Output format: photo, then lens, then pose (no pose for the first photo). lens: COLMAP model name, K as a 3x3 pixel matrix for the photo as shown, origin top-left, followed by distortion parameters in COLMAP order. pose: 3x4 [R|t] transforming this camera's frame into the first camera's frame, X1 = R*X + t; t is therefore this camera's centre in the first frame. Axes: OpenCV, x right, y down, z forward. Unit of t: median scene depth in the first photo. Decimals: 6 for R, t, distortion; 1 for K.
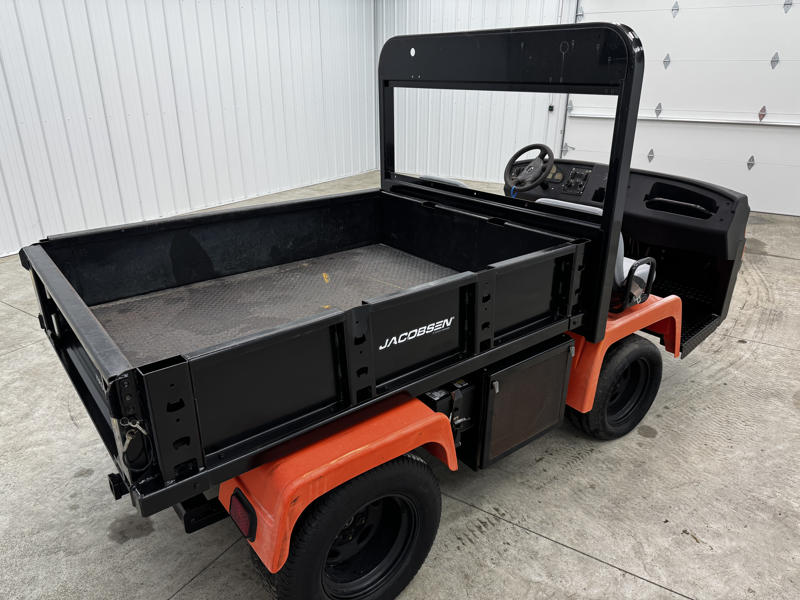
lens RADIAL K [[564.0, 0, 401.4], [0, 564.0, 298.3], [0, 0, 1]] dist [0.025202, -0.033282]
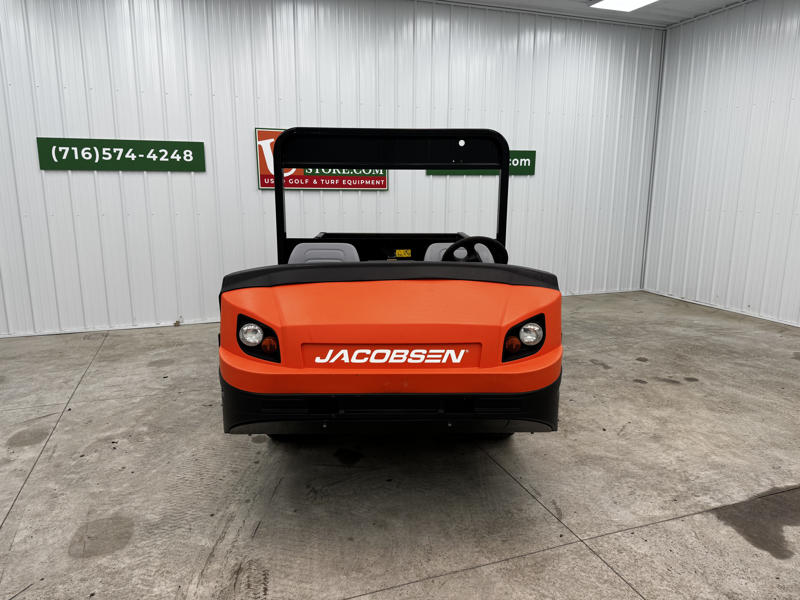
lens RADIAL K [[557.1, 0, 403.2], [0, 557.1, 297.8], [0, 0, 1]] dist [0.133608, -0.211382]
pose [[-0.606978, 0.151813, -0.780084, 1.387610], [-0.299038, 0.865814, 0.401177, -0.724203], [0.736311, 0.476780, -0.480132, 2.021642]]
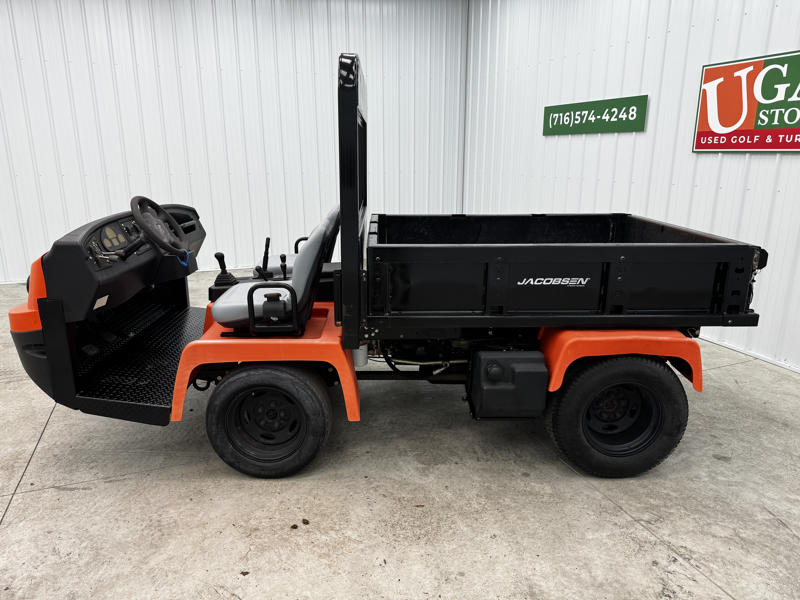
lens RADIAL K [[564.0, 0, 401.4], [0, 564.0, 298.3], [0, 0, 1]] dist [0.025202, -0.033282]
pose [[-0.804392, -0.152664, 0.574149, -0.705563], [0.217681, 0.823473, 0.523934, -0.716186], [-0.552782, 0.546430, -0.629164, 2.039308]]
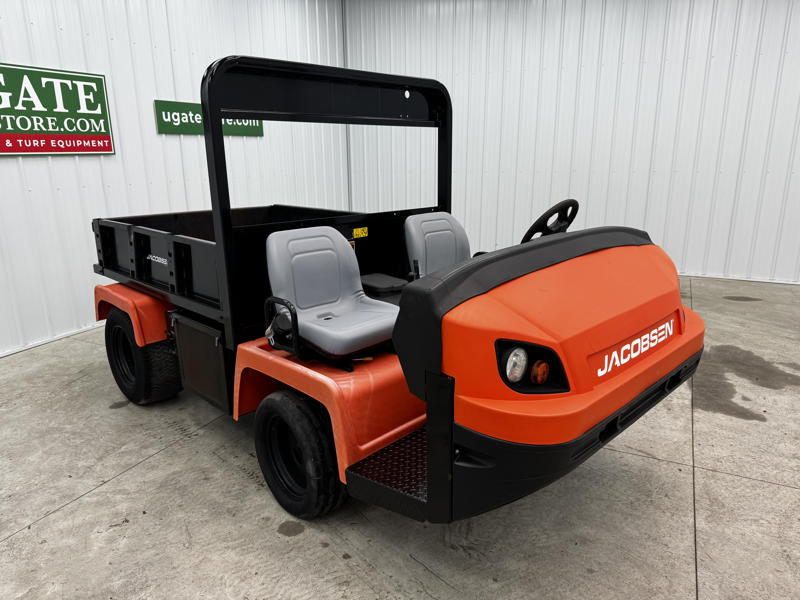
lens RADIAL K [[564.0, 0, 401.4], [0, 564.0, 298.3], [0, 0, 1]] dist [0.025202, -0.033282]
pose [[0.119750, 0.250847, -0.960591, 1.398623], [-0.361510, 0.912147, 0.193129, -0.336350], [0.924646, 0.324136, 0.199913, 1.073327]]
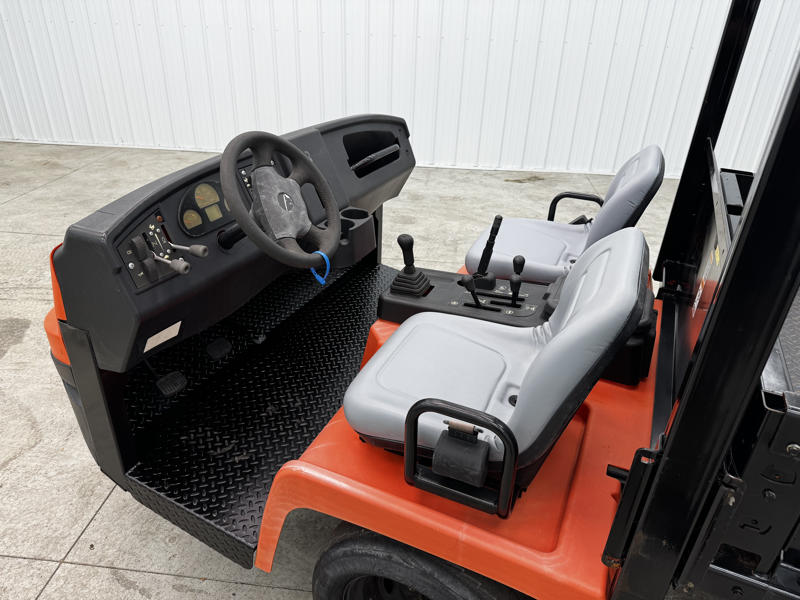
lens RADIAL K [[564.0, 0, 401.4], [0, 564.0, 298.3], [0, 0, 1]] dist [0.025202, -0.033282]
pose [[-0.461326, -0.432722, 0.774552, -0.185249], [0.295048, 0.748490, 0.593894, -0.574116], [-0.836735, 0.502509, -0.217623, 1.594269]]
